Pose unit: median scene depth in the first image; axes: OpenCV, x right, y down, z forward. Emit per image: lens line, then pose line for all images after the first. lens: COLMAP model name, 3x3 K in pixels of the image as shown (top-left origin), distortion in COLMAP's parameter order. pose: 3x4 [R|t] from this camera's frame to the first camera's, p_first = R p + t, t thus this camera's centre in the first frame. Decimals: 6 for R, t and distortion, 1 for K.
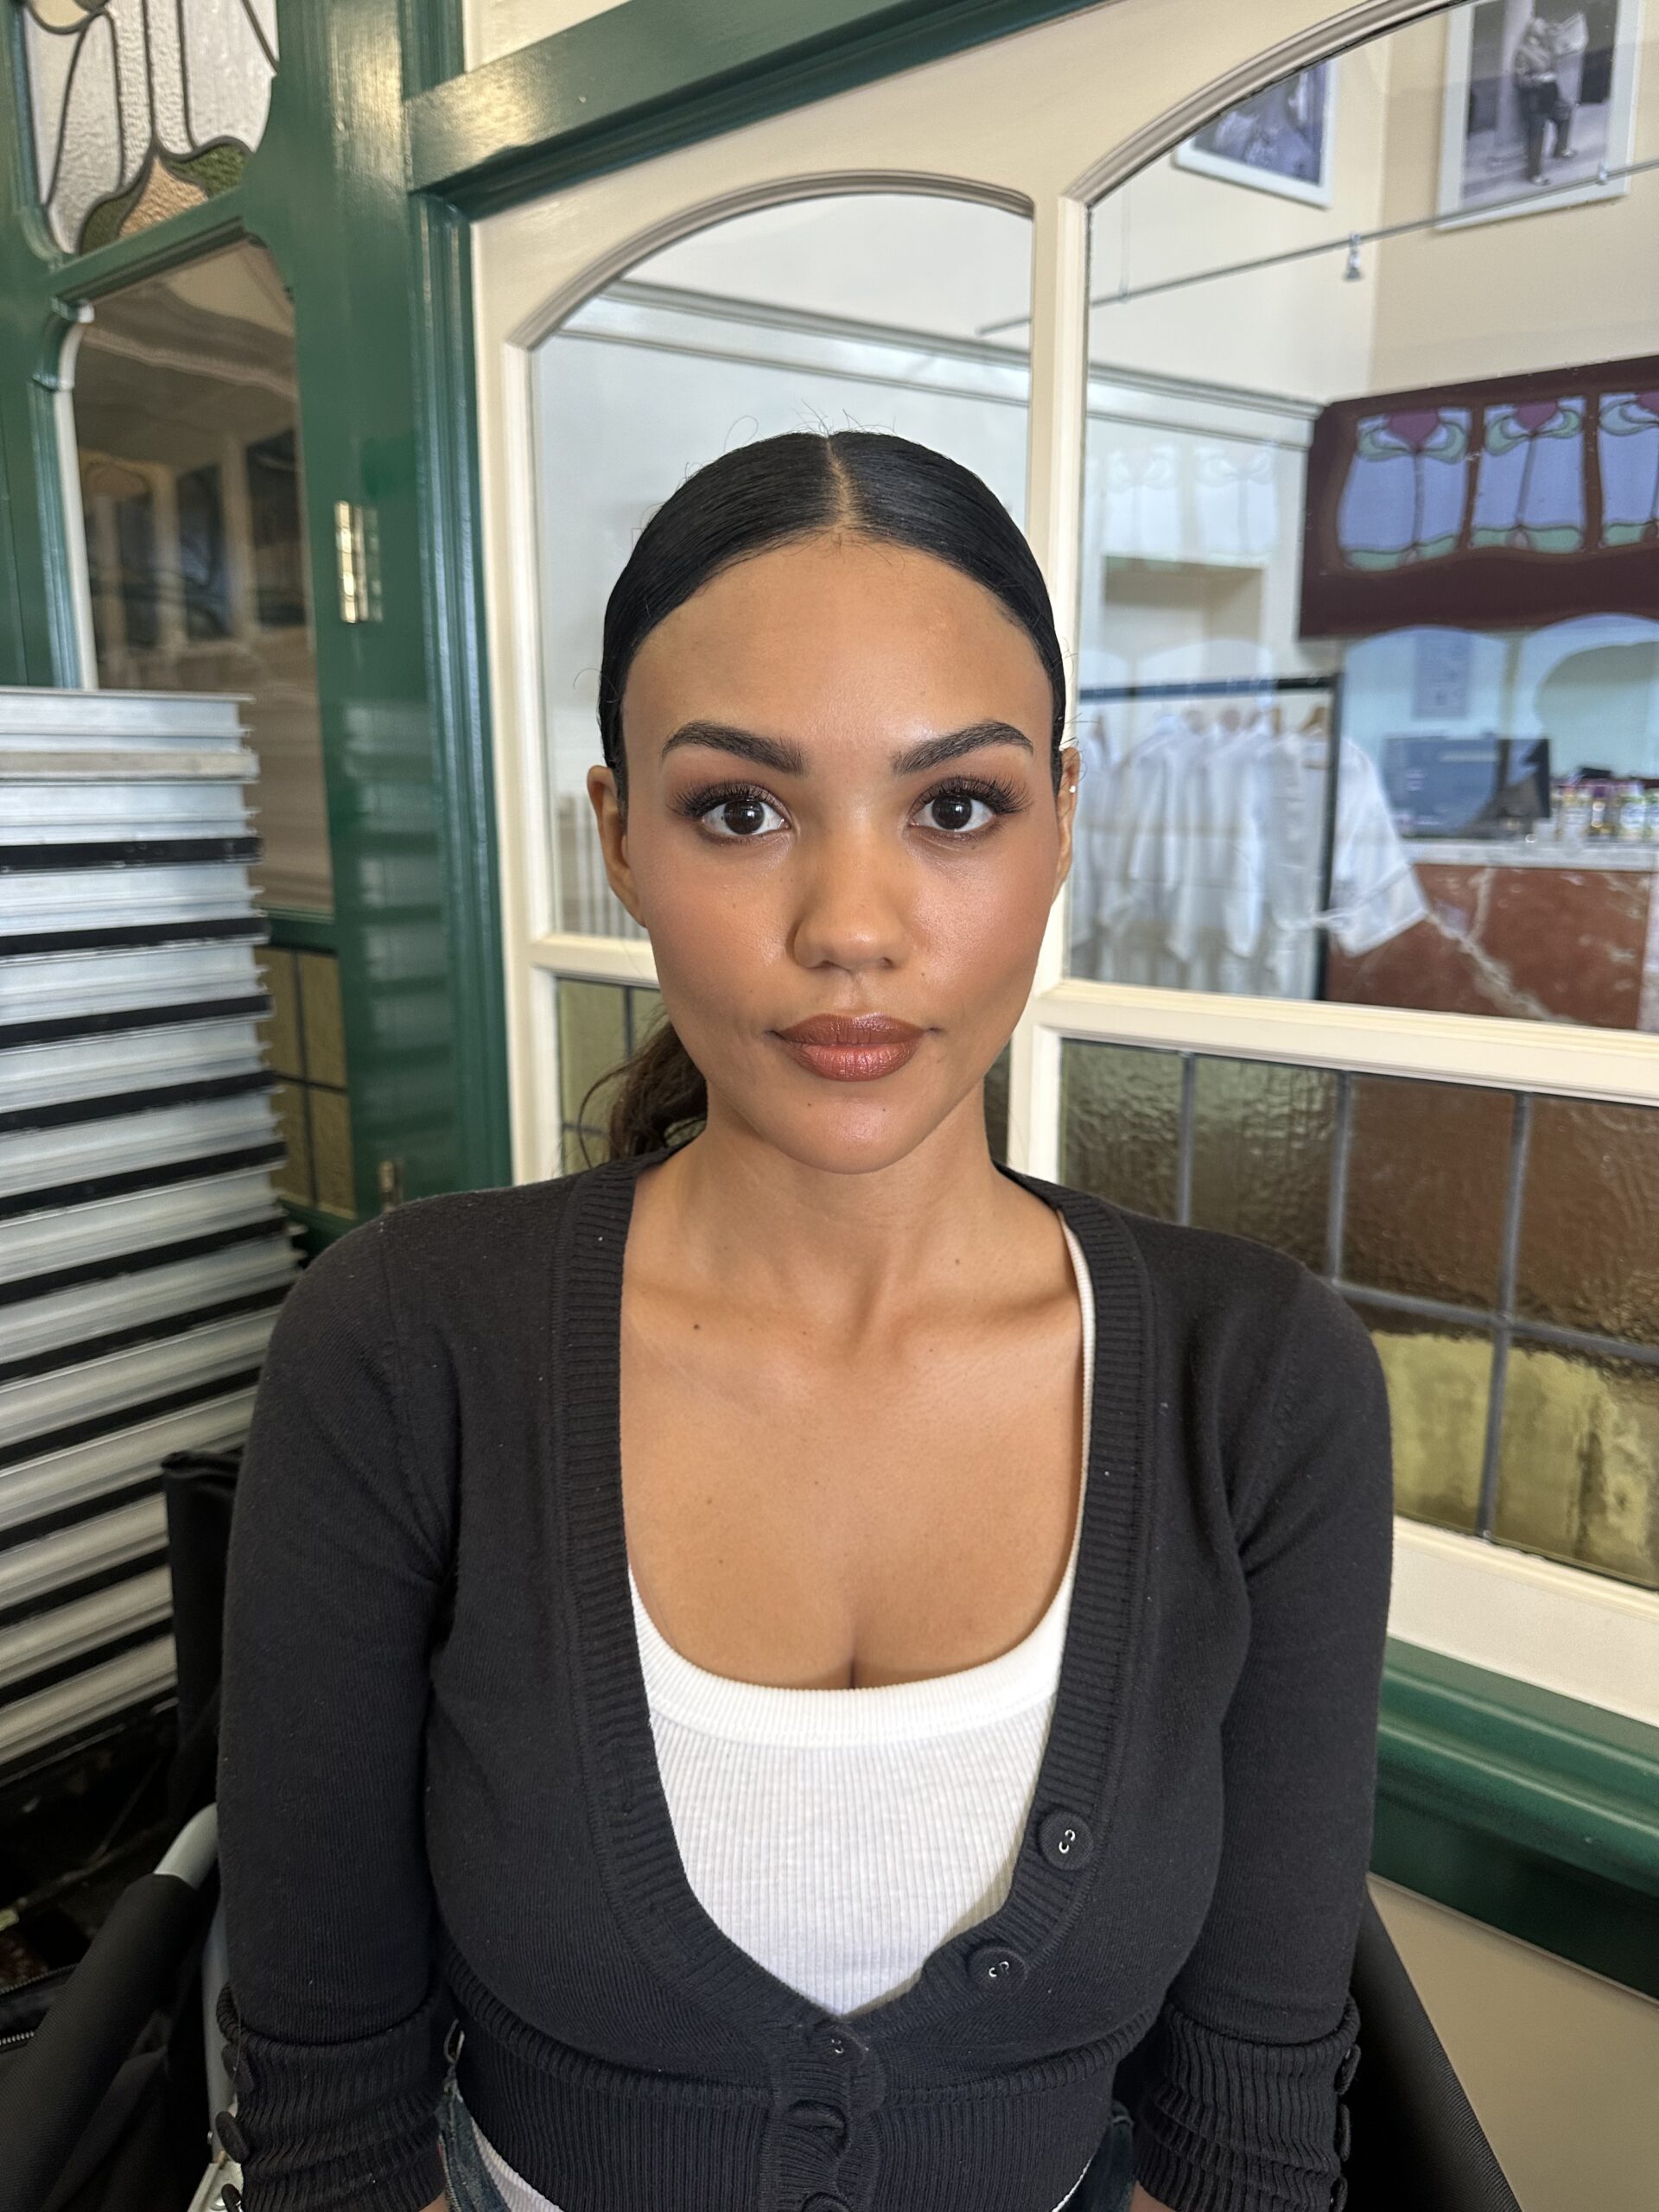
lens RADIAL K [[1521.2, 0, 859.9], [0, 1521.2, 1111.5], [0, 0, 1]] dist [0.003935, -0.018846]
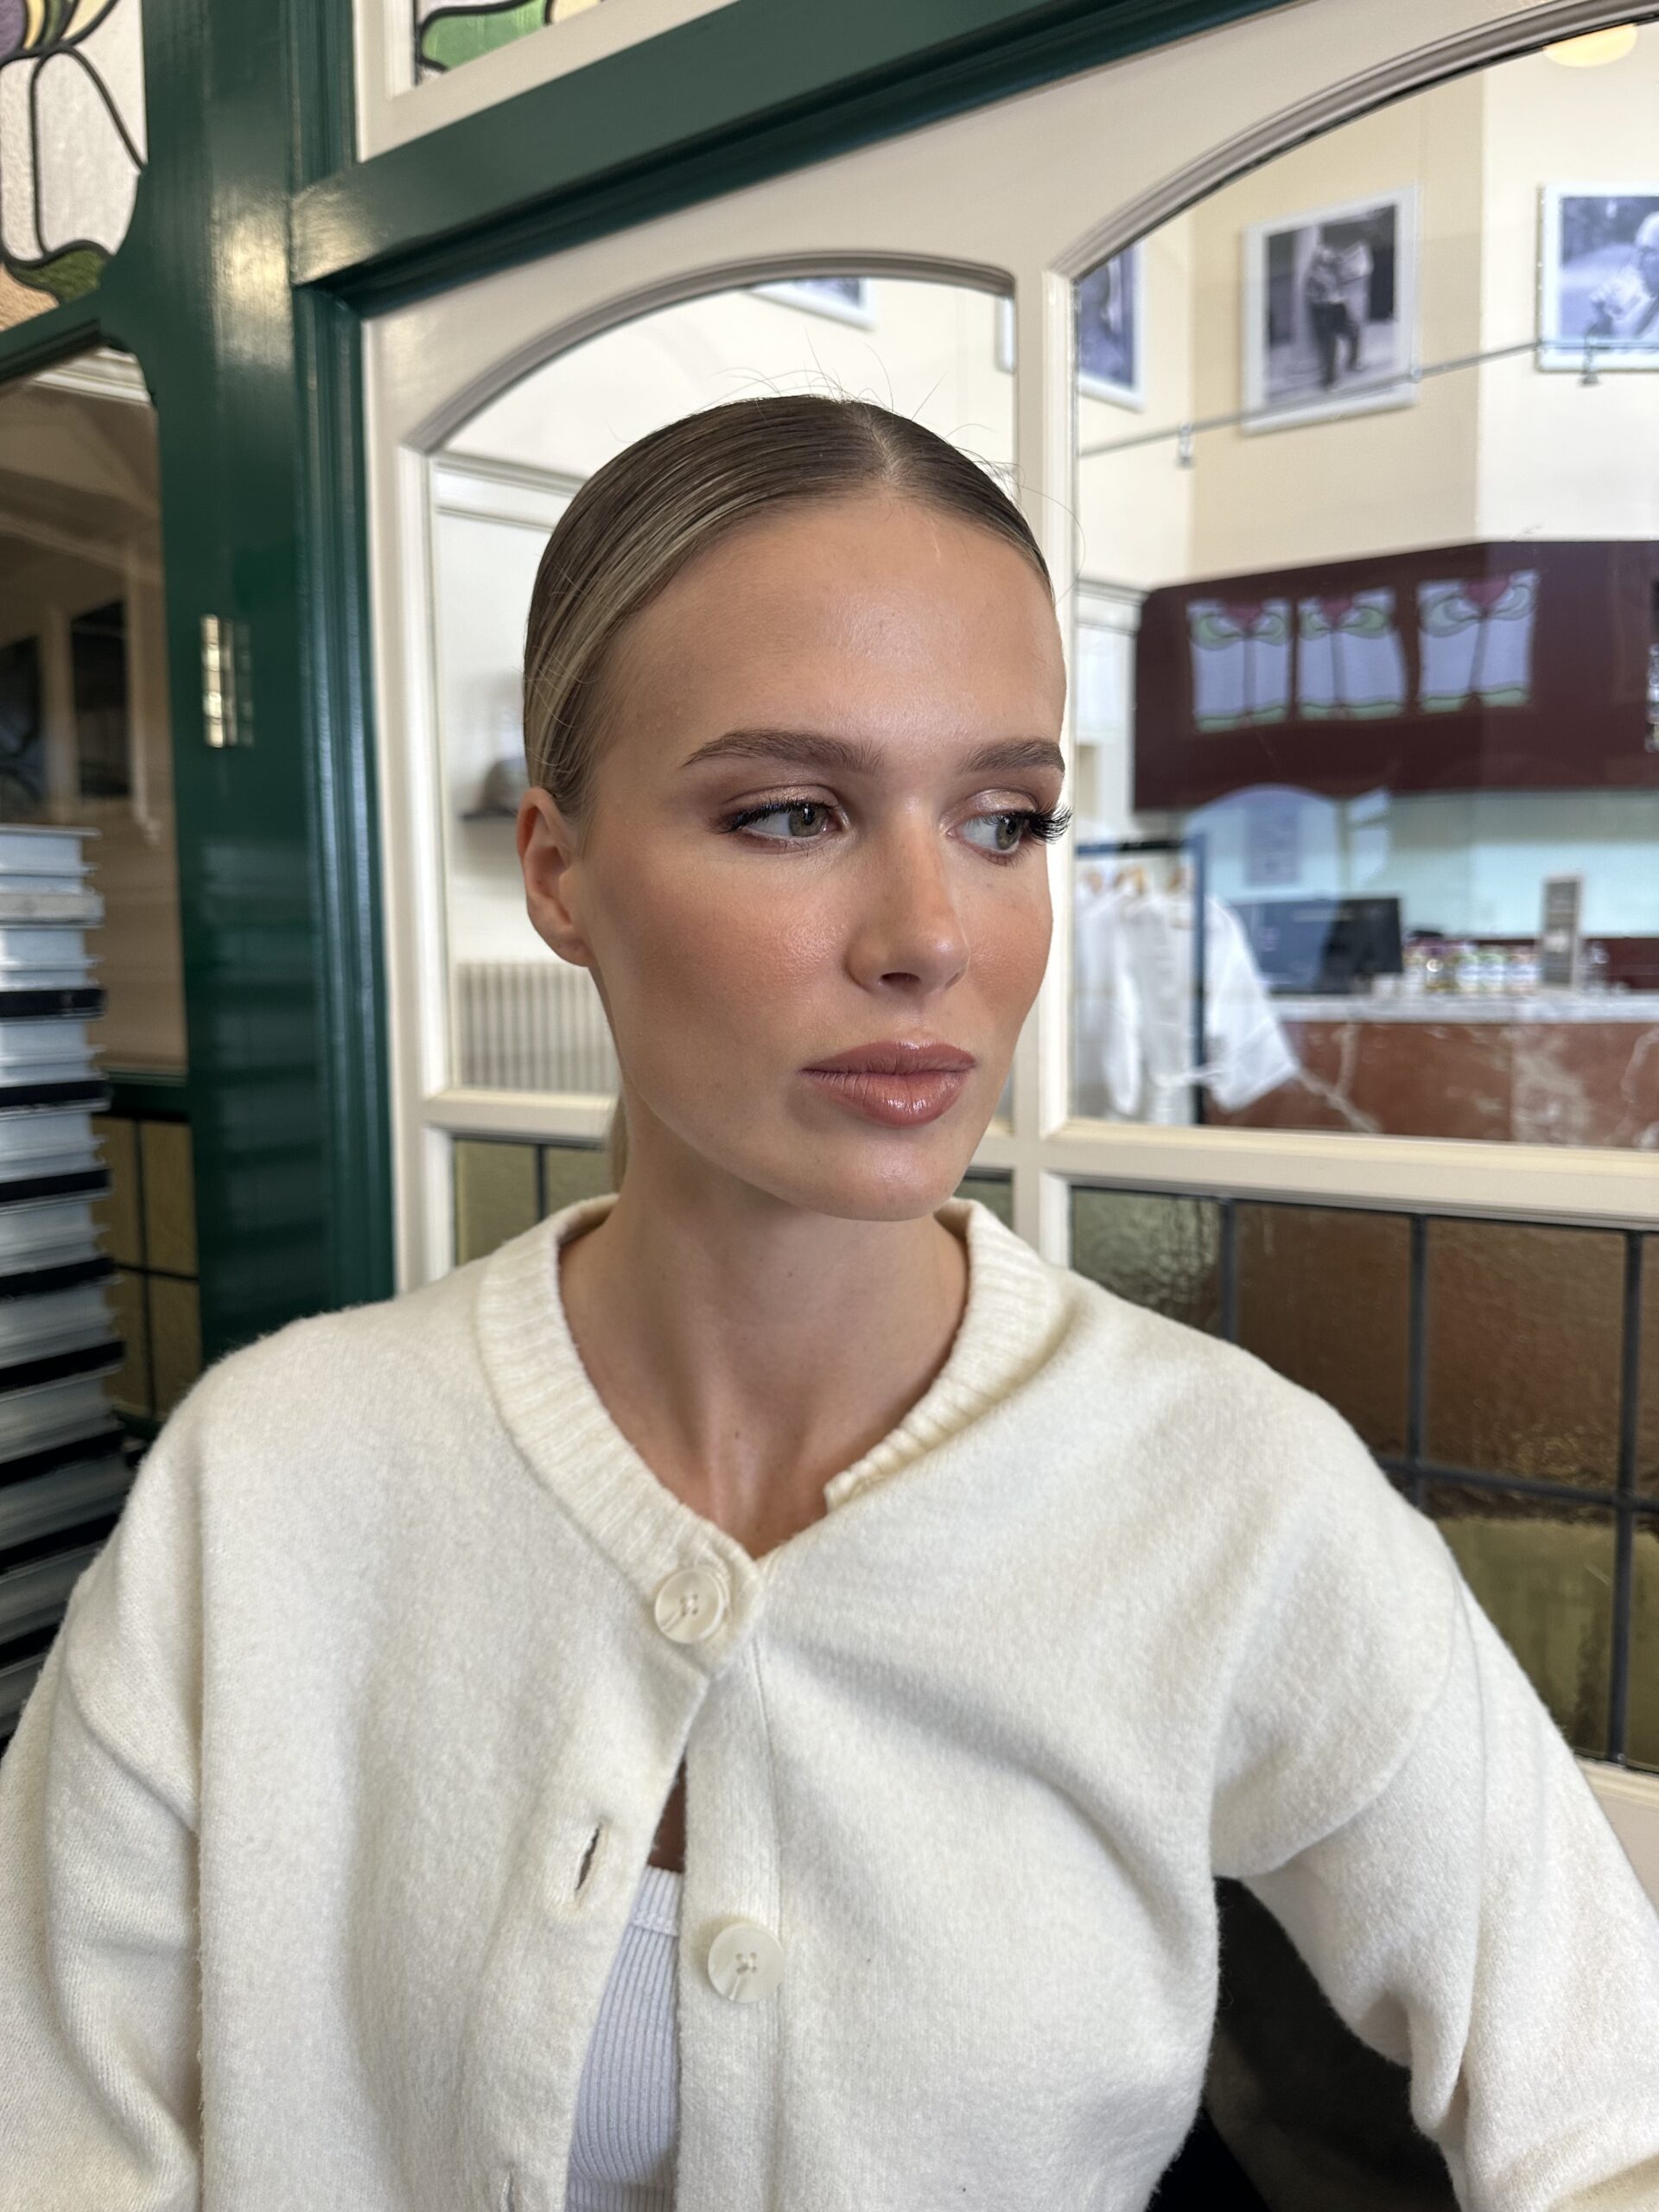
lens RADIAL K [[1533.1, 0, 829.5], [0, 1533.1, 1106.0], [0, 0, 1]] dist [-0.002232, -0.009528]
pose [[0.995386, -0.021699, 0.093462, -0.057696], [0.032652, 0.992559, -0.117304, 0.002807], [-0.090222, 0.119815, 0.988688, 0.093956]]
